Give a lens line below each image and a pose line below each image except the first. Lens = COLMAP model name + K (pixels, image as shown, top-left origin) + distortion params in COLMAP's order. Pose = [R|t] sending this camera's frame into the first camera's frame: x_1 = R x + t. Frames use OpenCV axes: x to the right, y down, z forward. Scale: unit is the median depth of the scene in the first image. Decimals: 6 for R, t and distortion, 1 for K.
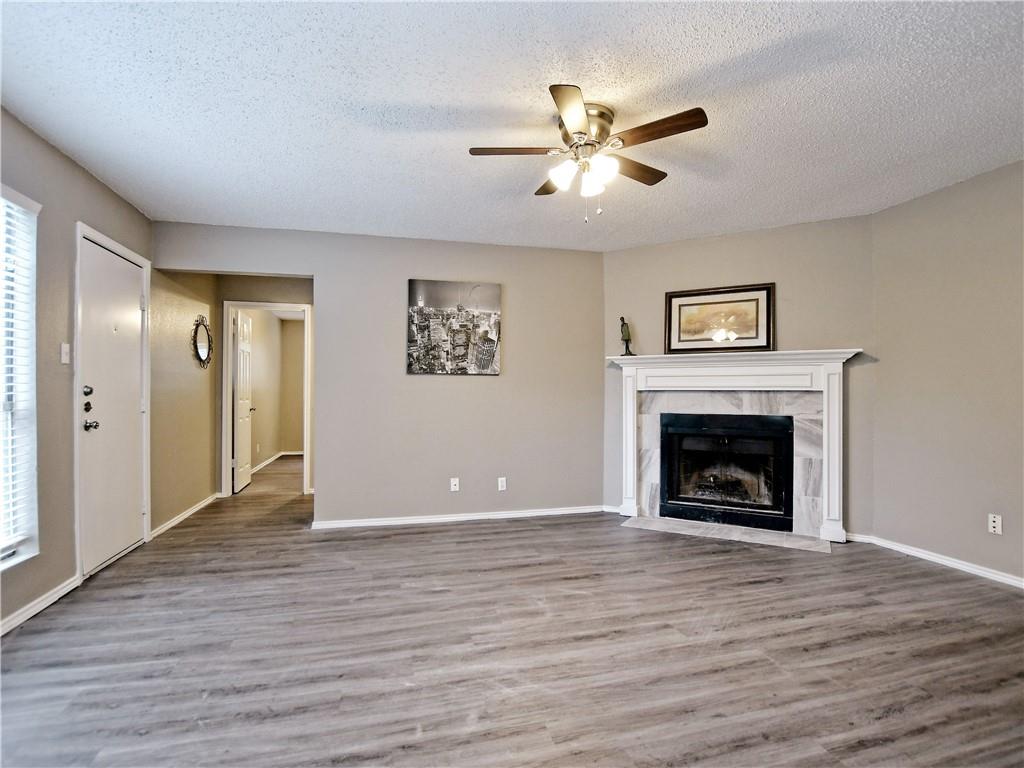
lens RADIAL K [[505.8, 0, 509.7], [0, 505.8, 391.1], [0, 0, 1]] dist [-0.035315, 0.005562]
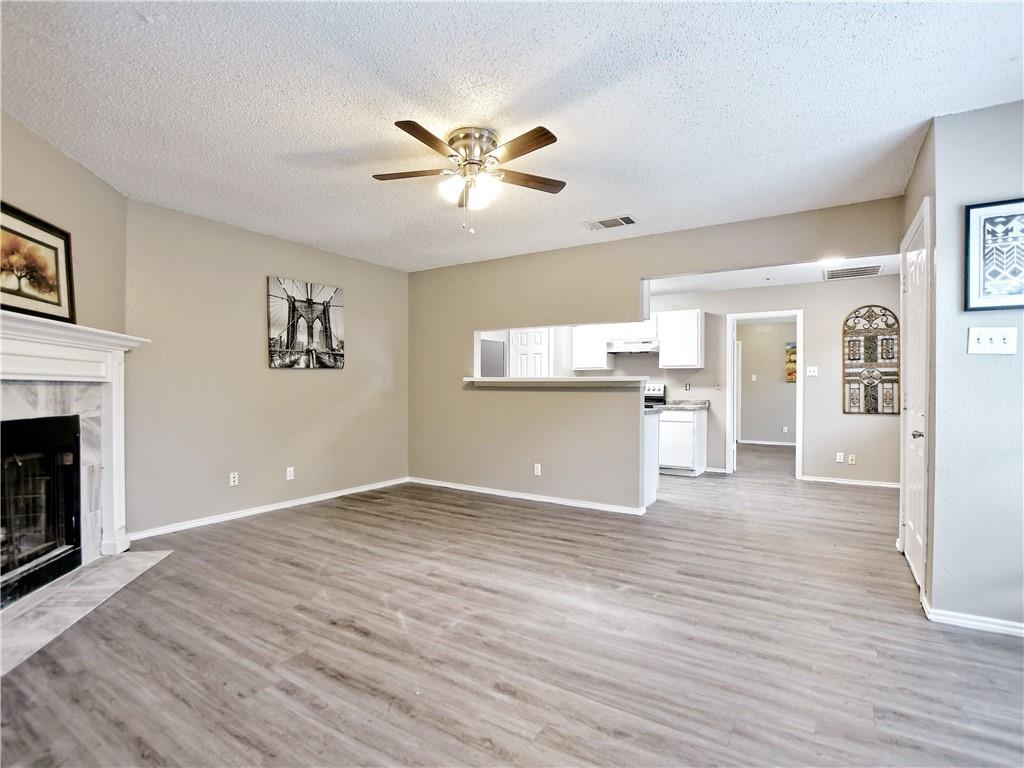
lens RADIAL K [[505.8, 0, 509.7], [0, 505.8, 391.1], [0, 0, 1]] dist [-0.035315, 0.005562]
pose [[-0.680811, -0.009863, 0.732393, -0.432593], [-0.009984, 0.999941, 0.004185, 0.003805], [-0.732392, -0.004463, -0.680869, 1.015742]]
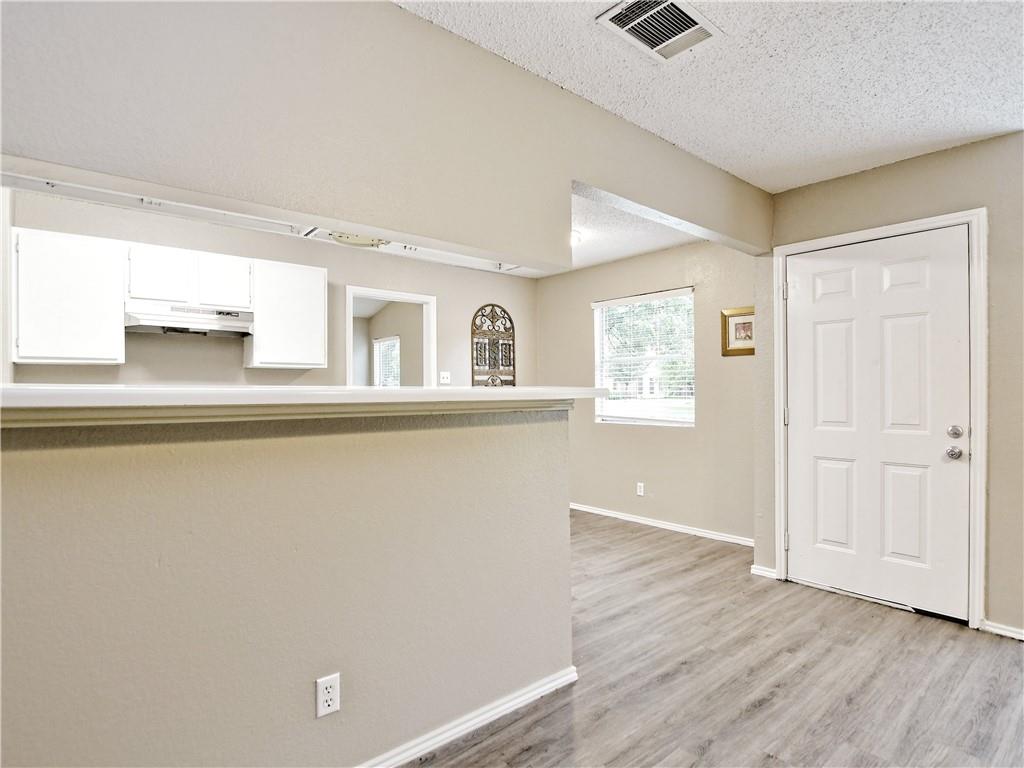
lens RADIAL K [[547.4, 0, 512.0], [0, 547.4, 384.0], [0, 0, 1]] dist [-0.023318, -0.000095]
pose [[-0.900655, -0.002897, -0.434526, 0.482090], [0.006140, 0.999793, -0.019393, -0.018559], [0.434492, -0.020134, -0.900450, 0.541502]]
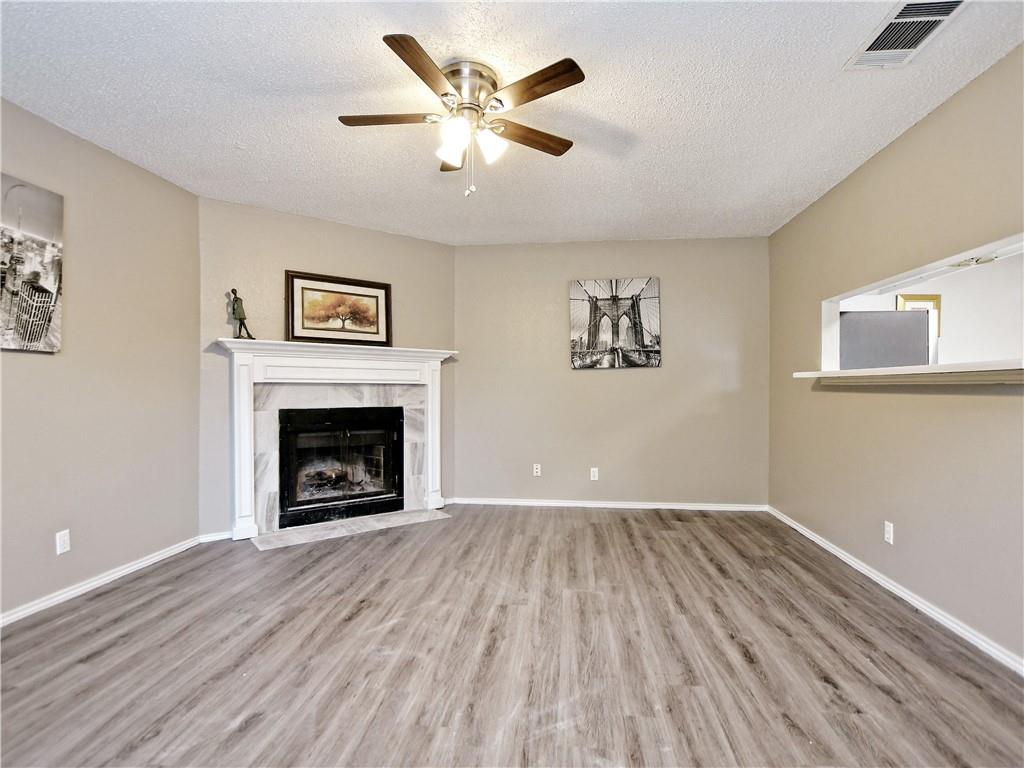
lens RADIAL K [[505.8, 0, 509.7], [0, 505.8, 391.1], [0, 0, 1]] dist [-0.035315, 0.005562]
pose [[0.365412, -0.007784, 0.930813, -0.394649], [-0.005614, 0.999928, 0.010566, 0.001936], [-0.930829, -0.009087, 0.365342, 0.358029]]
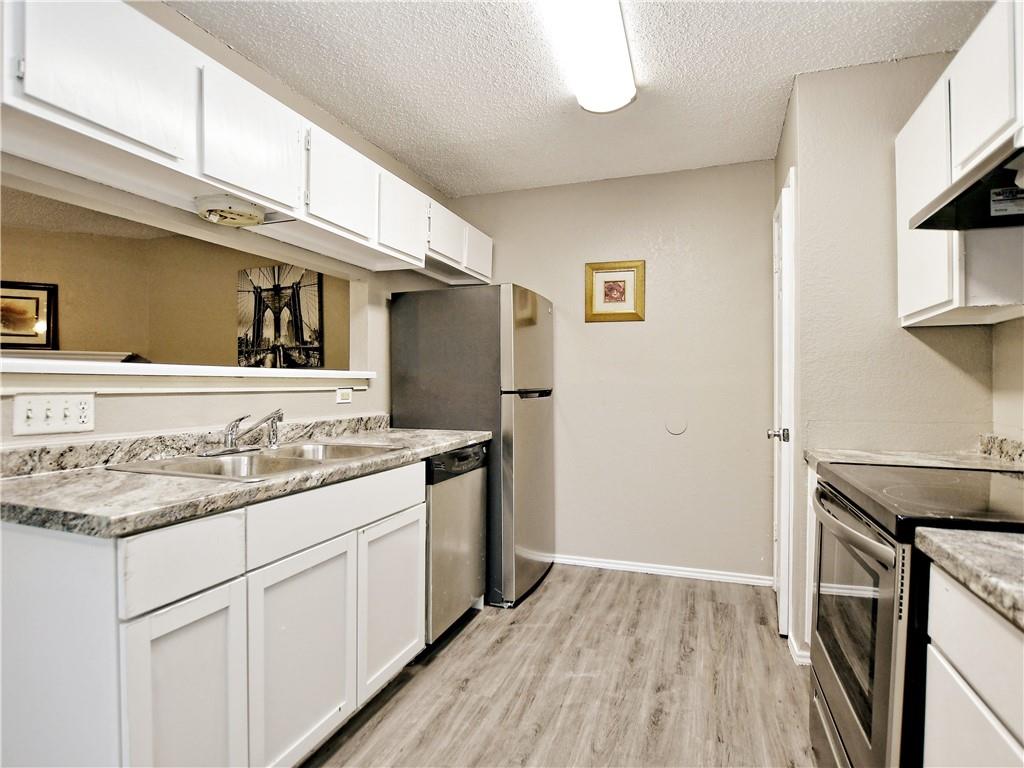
lens RADIAL K [[554.4, 0, 513.1], [0, 554.4, 390.8], [0, 0, 1]] dist [-0.028945, 0.001614]
pose [[0.565914, -0.009415, 0.824411, 0.131417], [-0.003016, 0.999904, 0.013490, -0.012686], [-0.824459, -0.010121, 0.565831, -0.431410]]
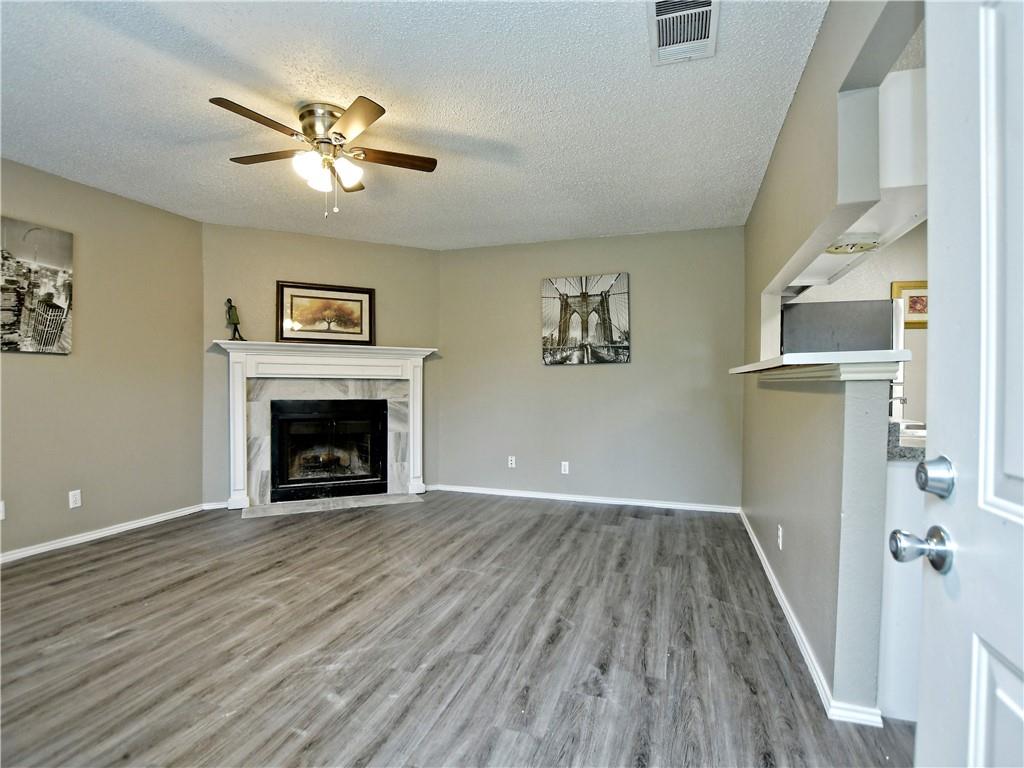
lens RADIAL K [[505.8, 0, 509.7], [0, 505.8, 391.1], [0, 0, 1]] dist [-0.035315, 0.005562]
pose [[0.547278, -0.011693, 0.836869, -0.308405], [-0.009981, 0.999740, 0.020496, 0.000461], [-0.836892, -0.019570, 0.547019, 0.061790]]
